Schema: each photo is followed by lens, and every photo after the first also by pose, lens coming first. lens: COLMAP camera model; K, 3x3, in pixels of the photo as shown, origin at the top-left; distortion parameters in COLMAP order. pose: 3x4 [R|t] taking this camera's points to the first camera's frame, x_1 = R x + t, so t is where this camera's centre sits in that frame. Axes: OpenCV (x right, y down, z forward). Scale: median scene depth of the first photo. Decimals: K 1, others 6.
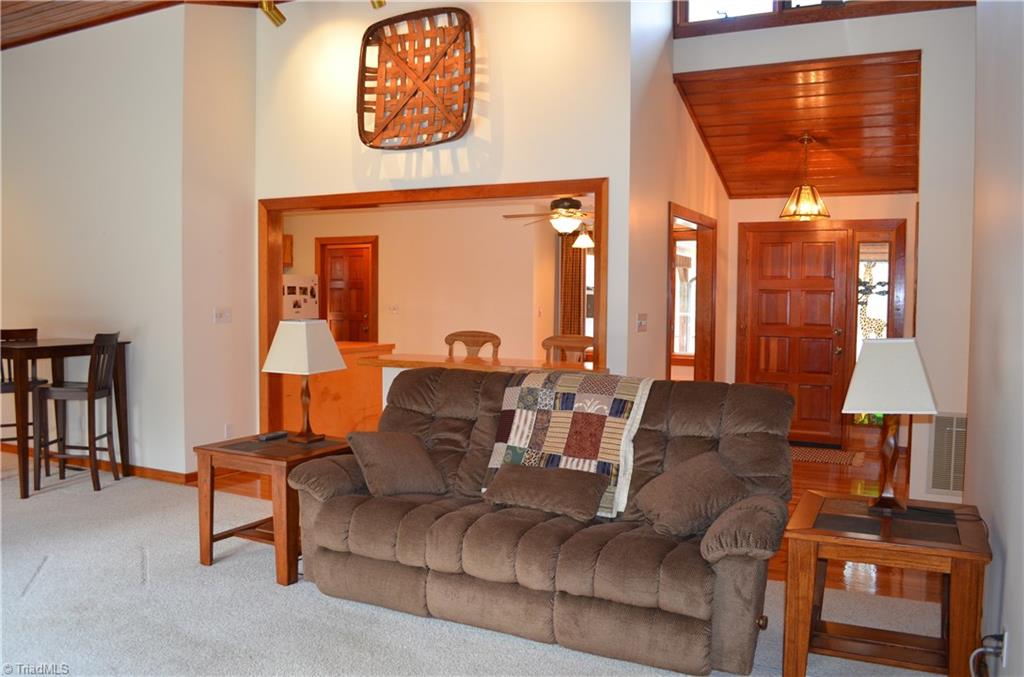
lens RADIAL K [[803.8, 0, 513.4], [0, 803.8, 338.1], [0, 0, 1]] dist [-0.081681, 0.007062]
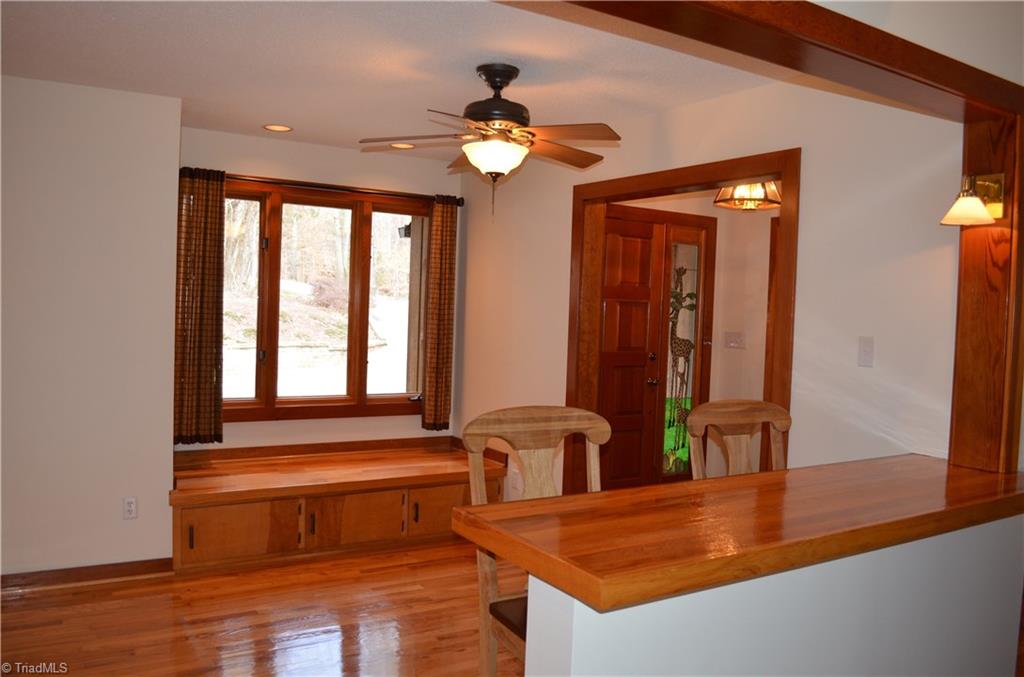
lens RADIAL K [[803.8, 0, 511.6], [0, 803.8, 337.7], [0, 0, 1]] dist [-0.081681, 0.007062]
pose [[0.525370, -0.022581, 0.850574, -0.332920], [0.016900, 0.999728, 0.016102, -0.041894], [-0.850706, 0.005915, 0.525609, 0.722807]]
